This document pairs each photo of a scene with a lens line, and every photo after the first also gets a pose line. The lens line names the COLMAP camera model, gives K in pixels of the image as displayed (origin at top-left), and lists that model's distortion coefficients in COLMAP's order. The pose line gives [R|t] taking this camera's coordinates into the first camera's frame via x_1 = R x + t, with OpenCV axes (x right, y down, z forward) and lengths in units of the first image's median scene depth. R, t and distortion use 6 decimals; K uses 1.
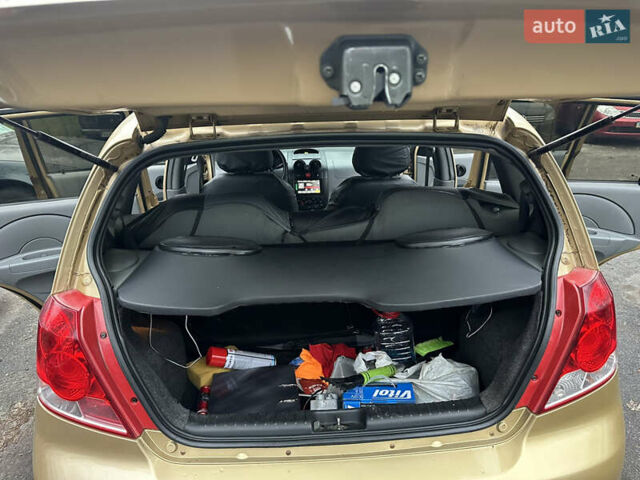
lens RADIAL K [[425.0, 0, 320.0], [0, 425.0, 240.0], [0, 0, 1]] dist [0.040221, -0.040991]
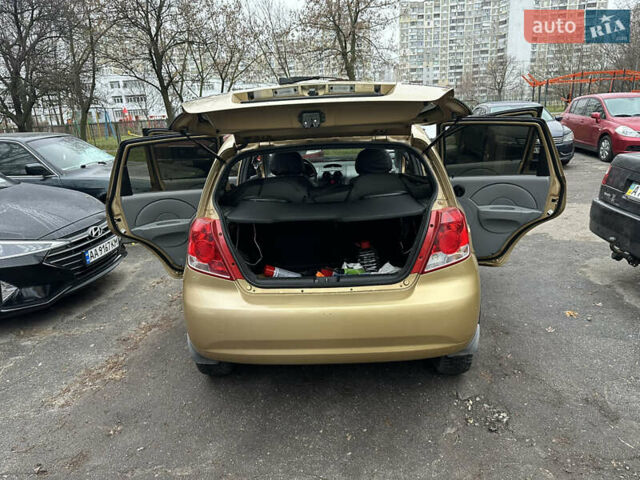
lens RADIAL K [[425.0, 0, 320.0], [0, 425.0, 240.0], [0, 0, 1]] dist [0.040221, -0.040991]
pose [[0.994370, -0.000193, -0.105961, 0.221509], [-0.006530, 0.997986, -0.063105, 0.349902], [0.105760, 0.063441, 0.992366, -1.027764]]
